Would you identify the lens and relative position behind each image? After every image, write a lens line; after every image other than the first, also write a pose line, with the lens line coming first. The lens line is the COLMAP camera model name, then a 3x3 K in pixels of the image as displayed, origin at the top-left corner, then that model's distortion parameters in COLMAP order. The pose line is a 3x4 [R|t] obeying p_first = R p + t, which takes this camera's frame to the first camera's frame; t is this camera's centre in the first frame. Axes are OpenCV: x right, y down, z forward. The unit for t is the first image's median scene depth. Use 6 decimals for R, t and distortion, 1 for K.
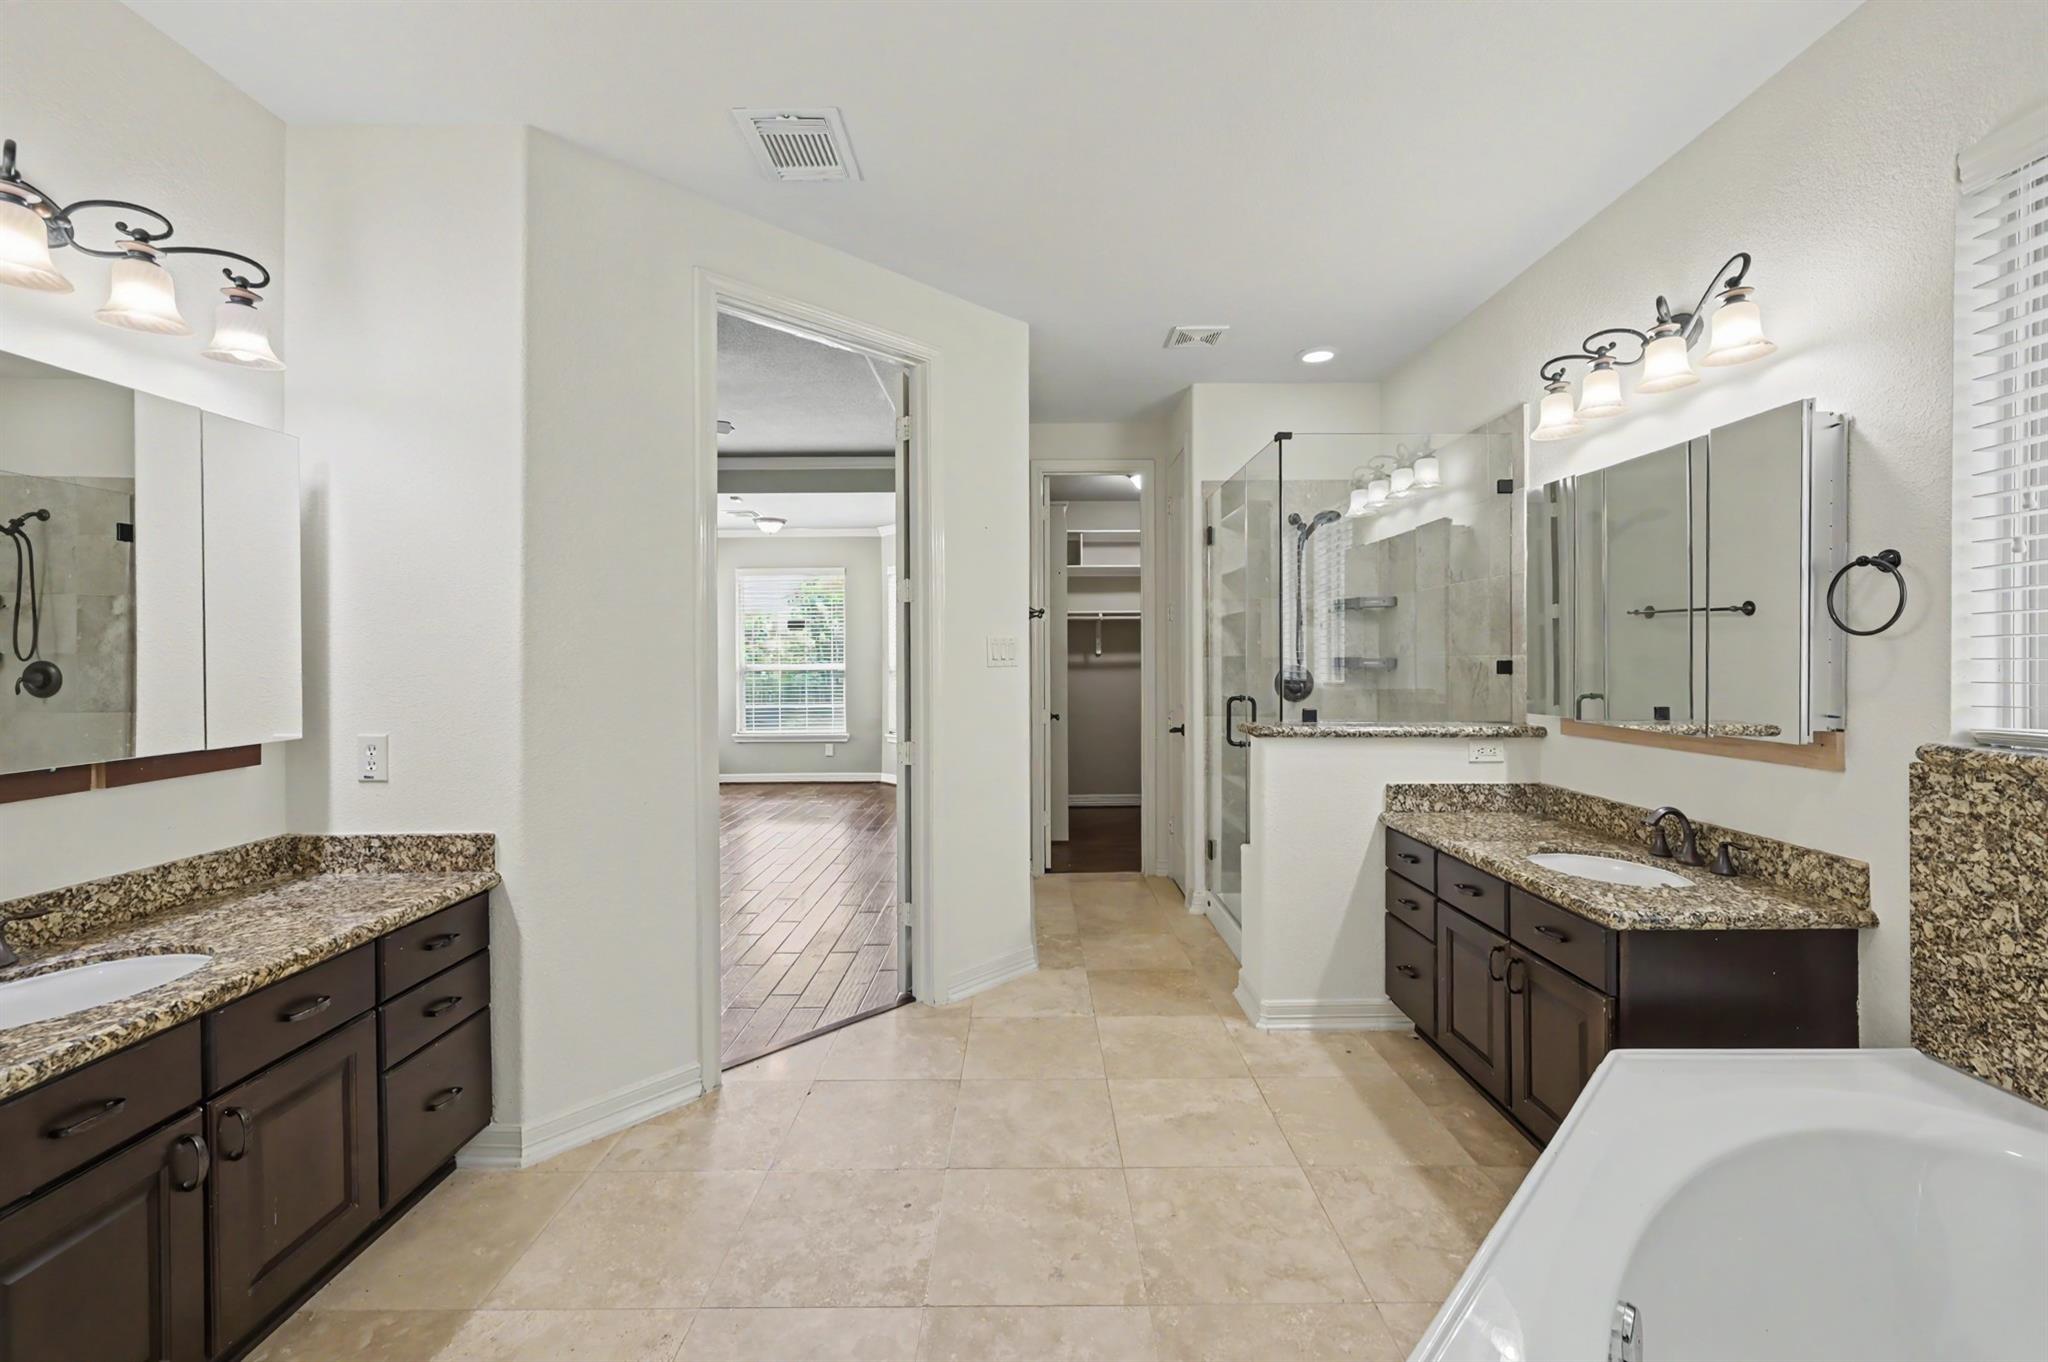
lens RADIAL K [[815.1, 0, 1030.9], [0, 815.1, 677.2], [0, 0, 1]] dist [-0.001448, -0.000086]
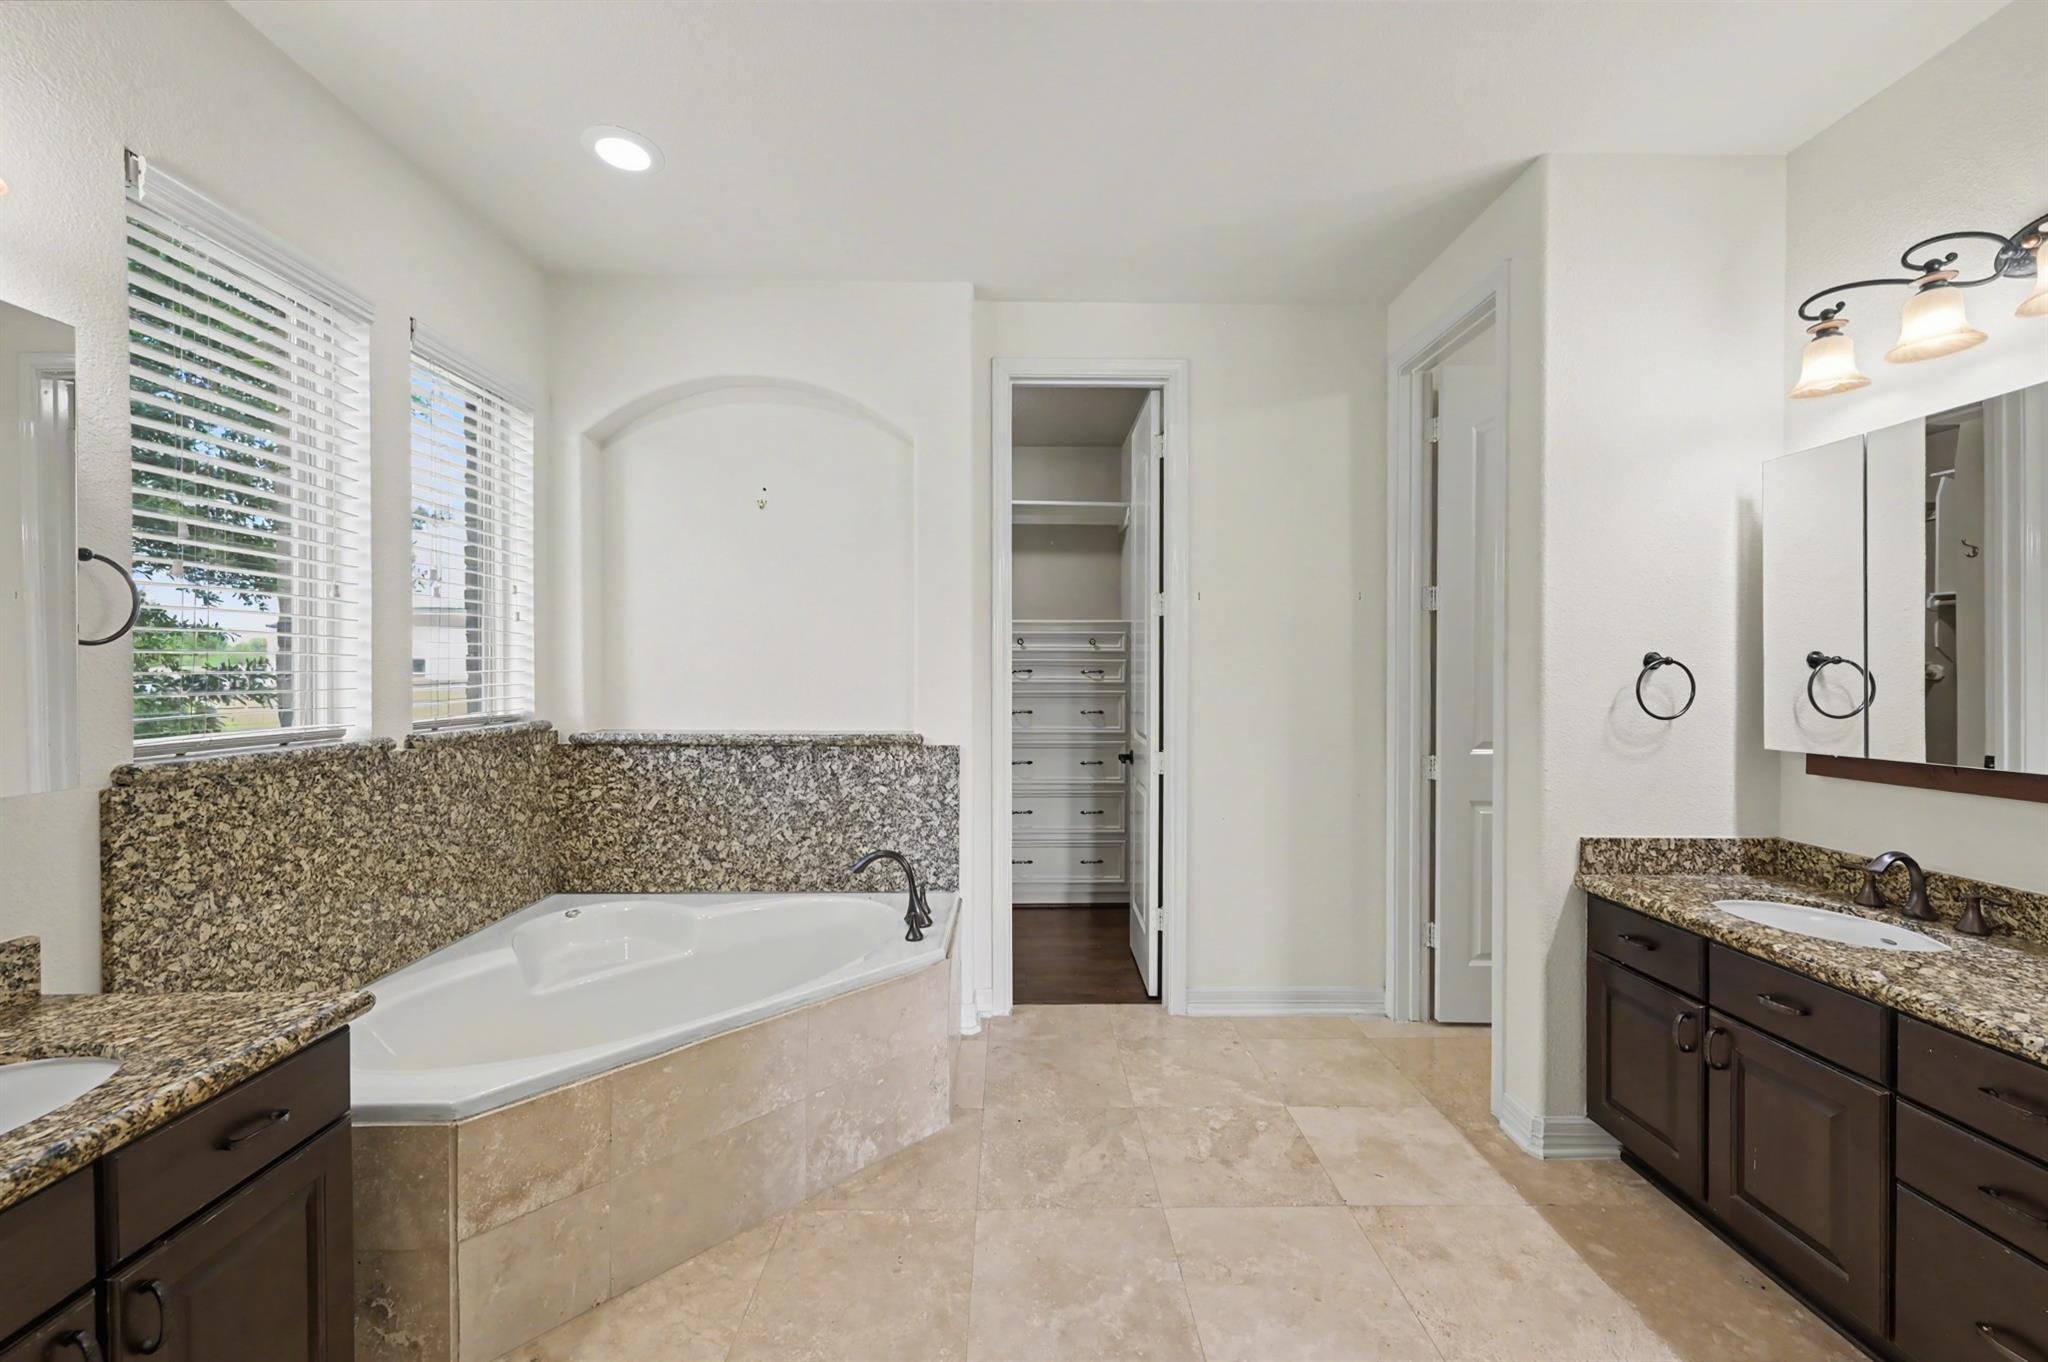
lens RADIAL K [[815.1, 0, 1030.9], [0, 815.1, 677.2], [0, 0, 1]] dist [-0.001448, -0.000086]
pose [[-0.999765, 0.003341, -0.021421, 0.089772], [0.002673, 0.999512, 0.031114, -0.044409], [0.021515, 0.031050, -0.999286, 1.933891]]
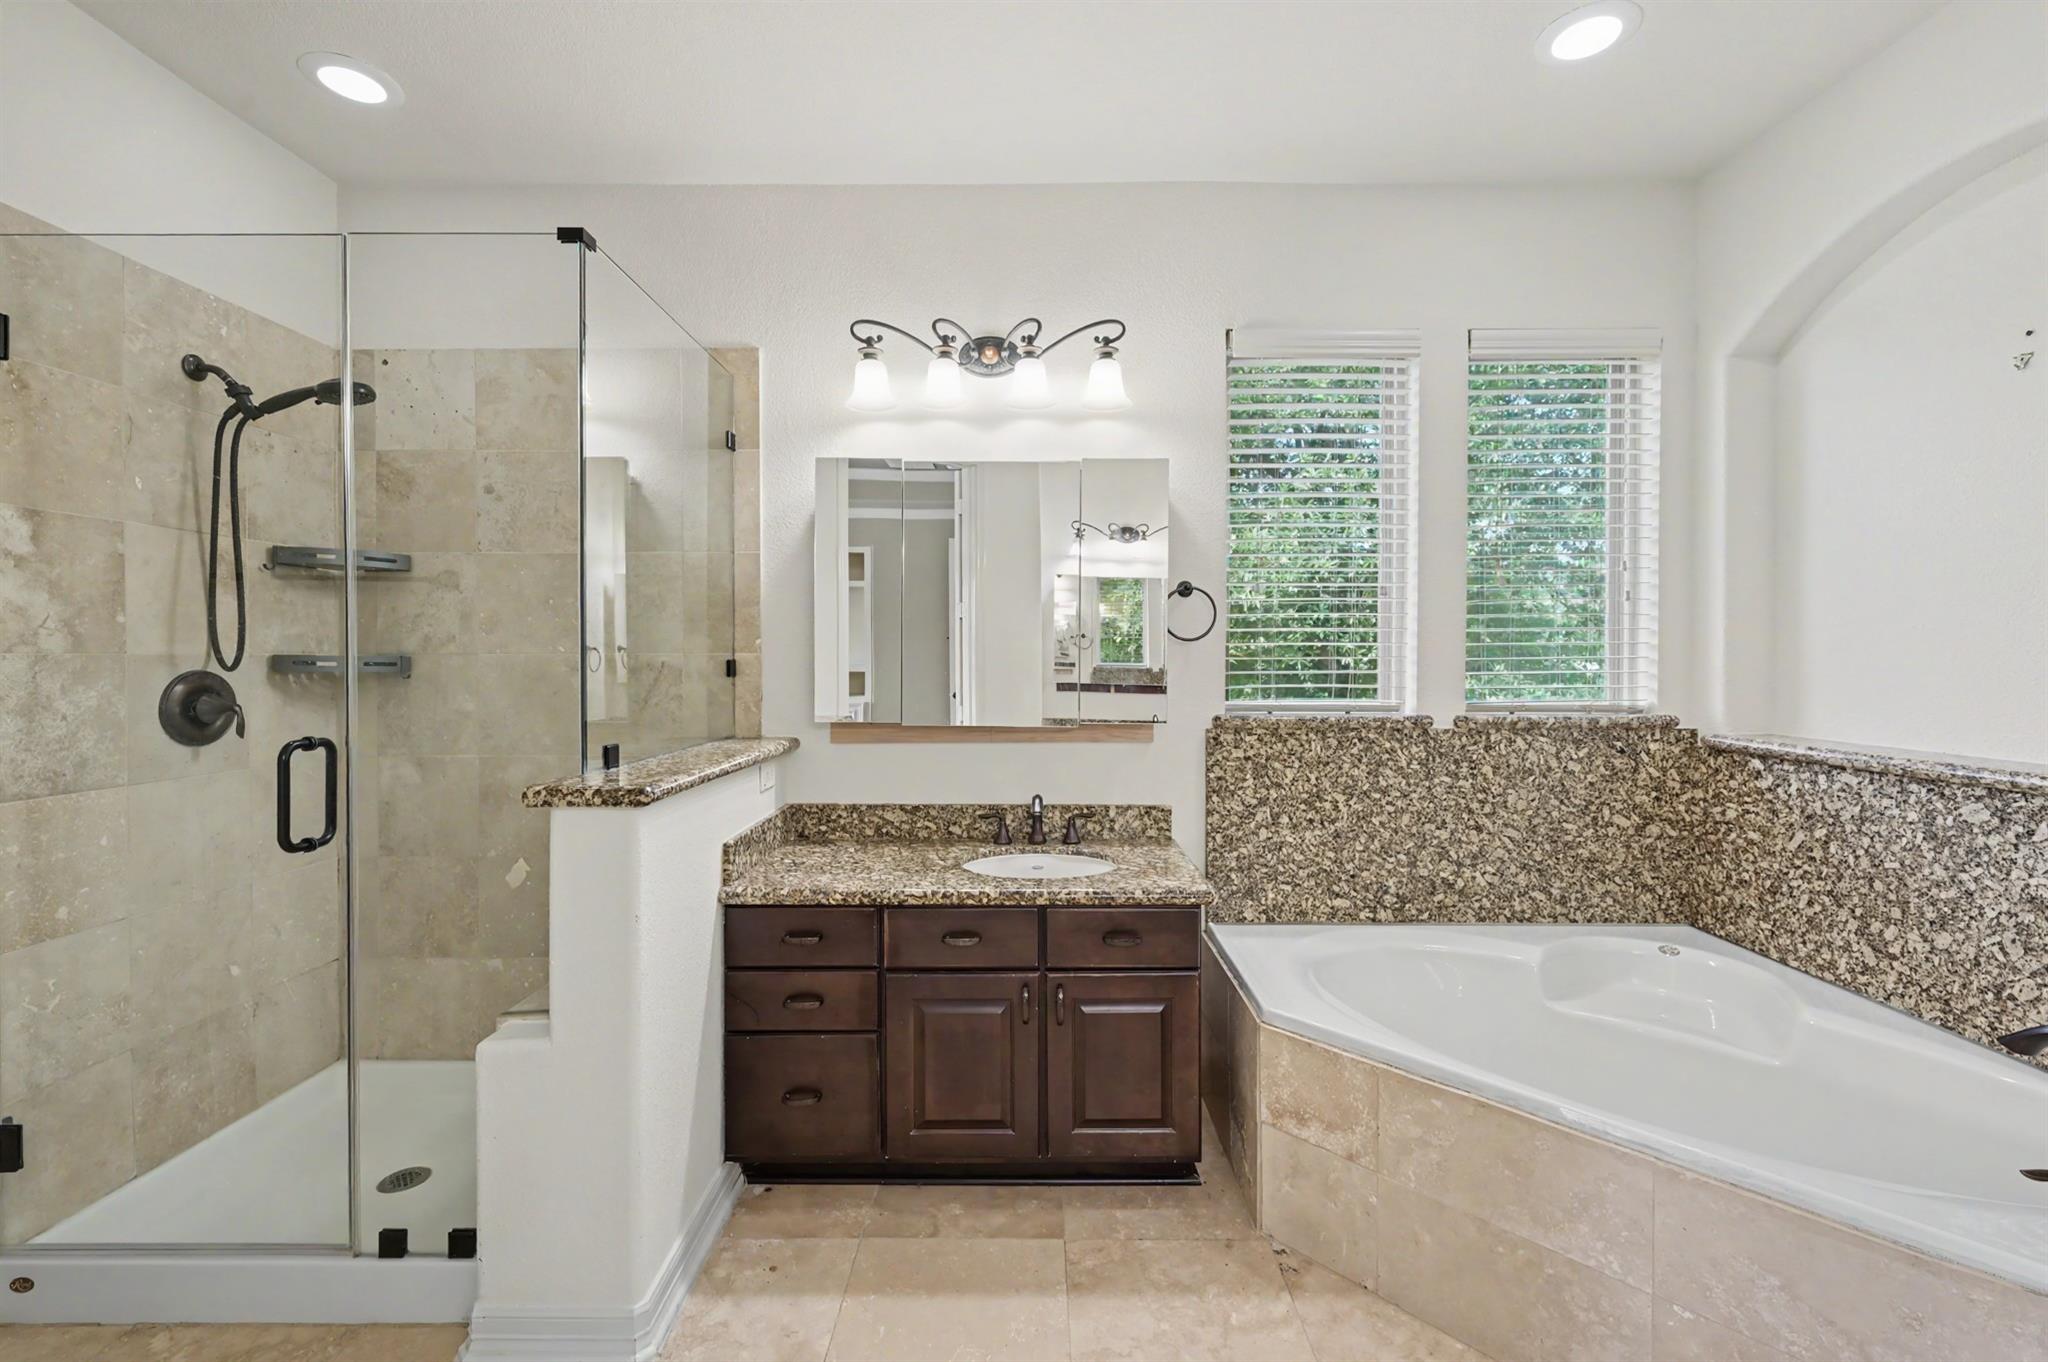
lens RADIAL K [[843.5, 0, 1023.8], [0, 843.5, 673.1], [0, 0, 1]] dist [-0.001113, 0.000224]
pose [[0.015746, -0.013872, 0.999780, -0.445883], [0.022116, 0.999664, 0.013522, -0.023350], [-0.999631, 0.021898, 0.016047, 1.318421]]
